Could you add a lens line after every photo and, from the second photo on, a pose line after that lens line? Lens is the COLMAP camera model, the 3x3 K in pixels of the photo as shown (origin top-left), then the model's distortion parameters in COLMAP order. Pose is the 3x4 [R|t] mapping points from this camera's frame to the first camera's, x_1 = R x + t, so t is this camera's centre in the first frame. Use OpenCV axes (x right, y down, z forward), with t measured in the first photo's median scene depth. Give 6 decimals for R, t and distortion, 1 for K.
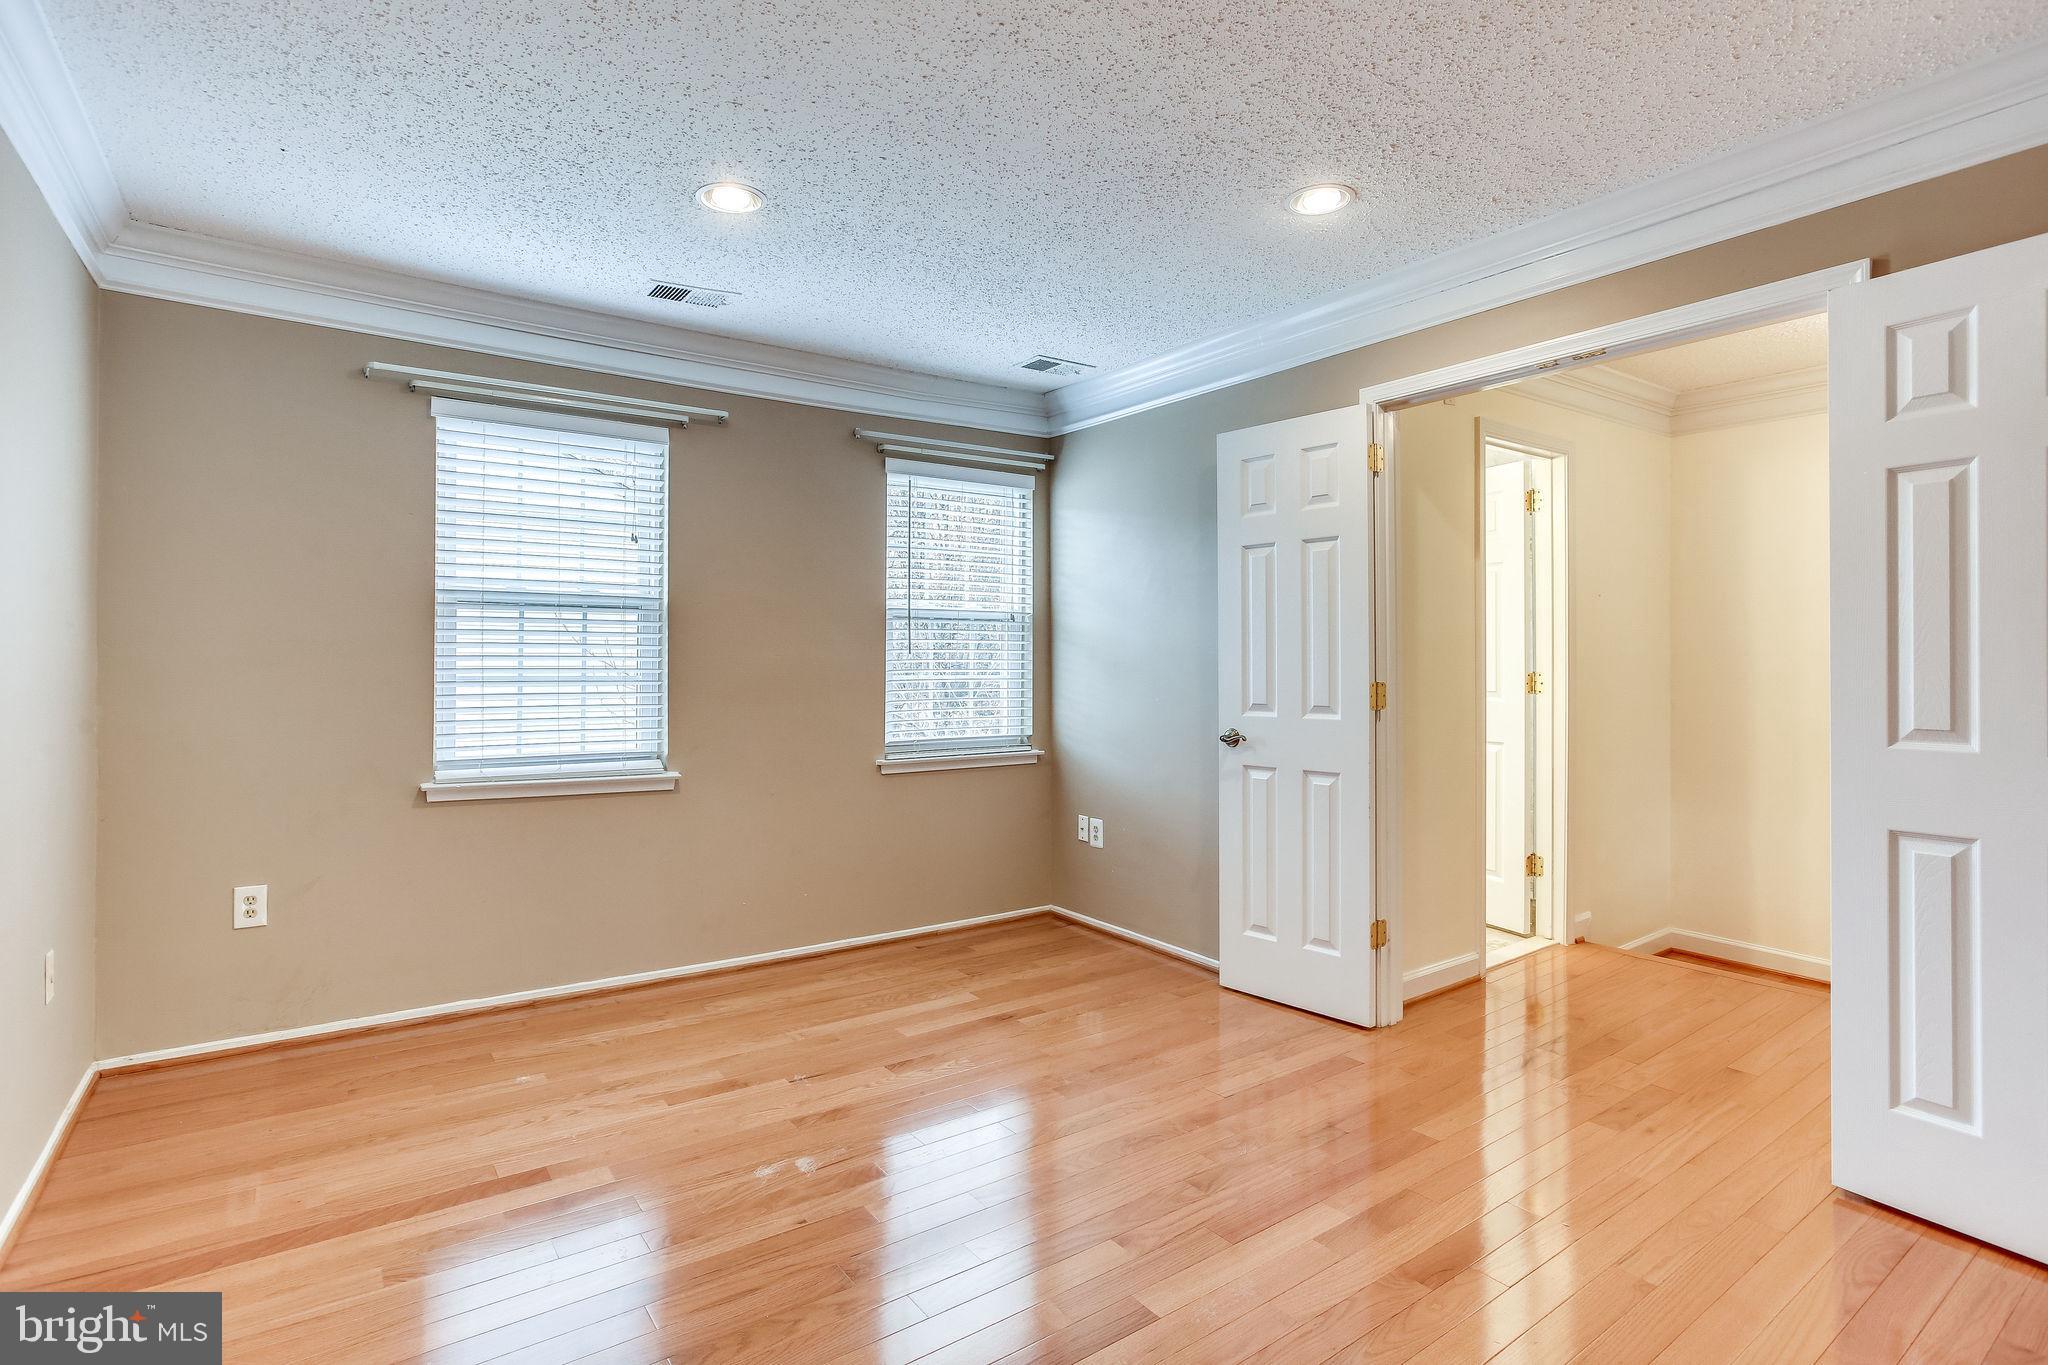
lens RADIAL K [[983.2, 0, 1059.3], [0, 983.2, 652.8], [0, 0, 1]] dist [-0.094080, 0.054058]
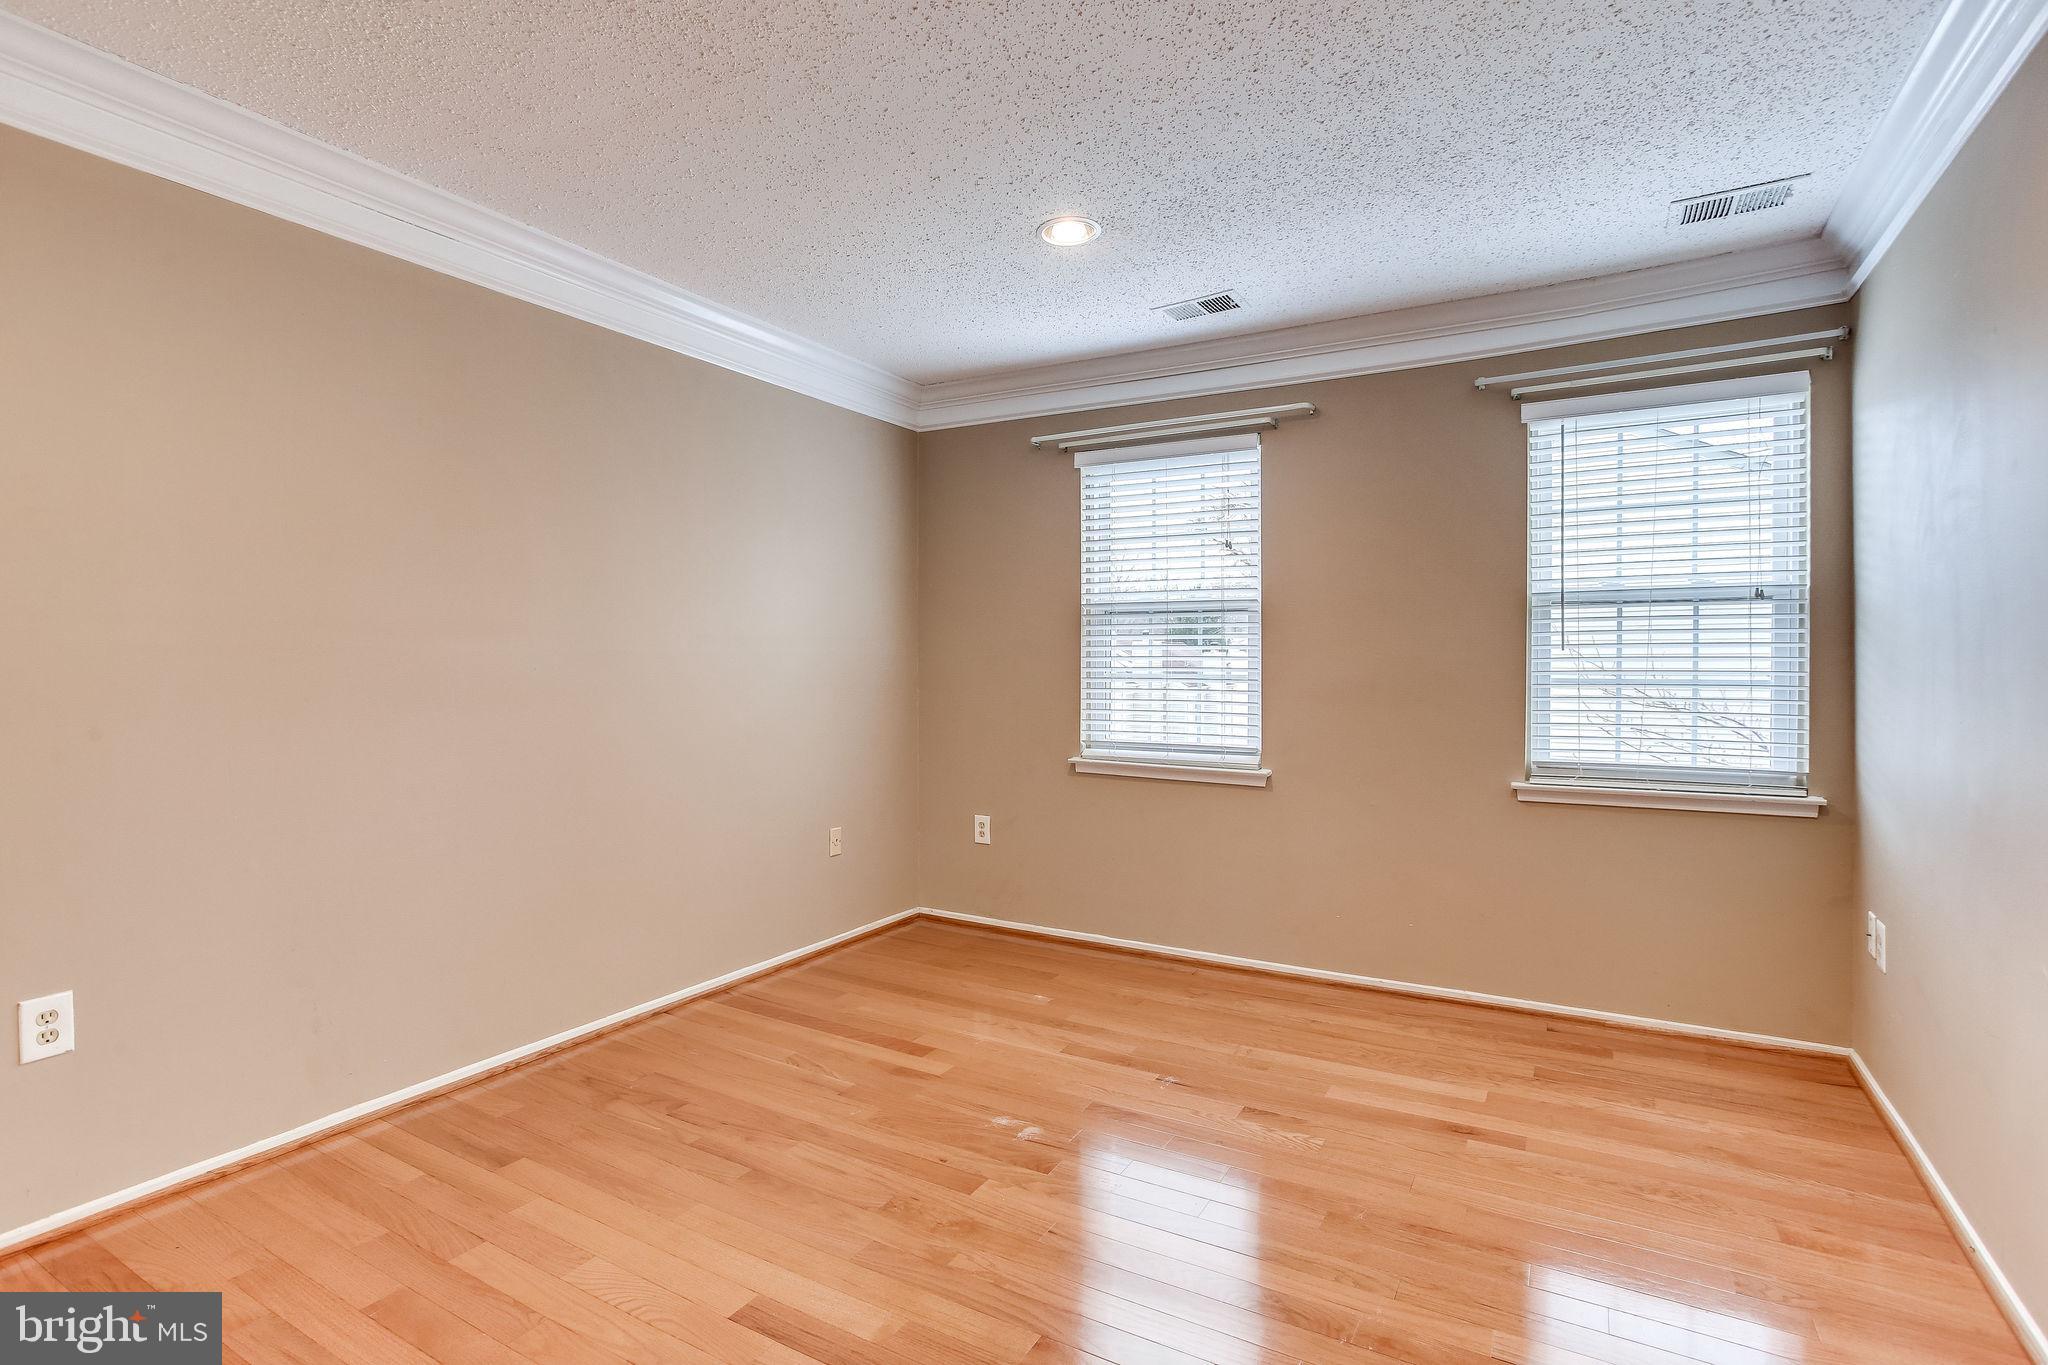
lens RADIAL K [[1000.7, 0, 1019.6], [0, 1000.7, 665.2], [0, 0, 1]] dist [-0.041635, 0.024385]
pose [[0.399063, 0.000293, -0.916923, 0.459793], [0.009817, 0.999941, 0.004592, 0.006109], [0.916871, -0.010834, 0.399037, 0.343790]]
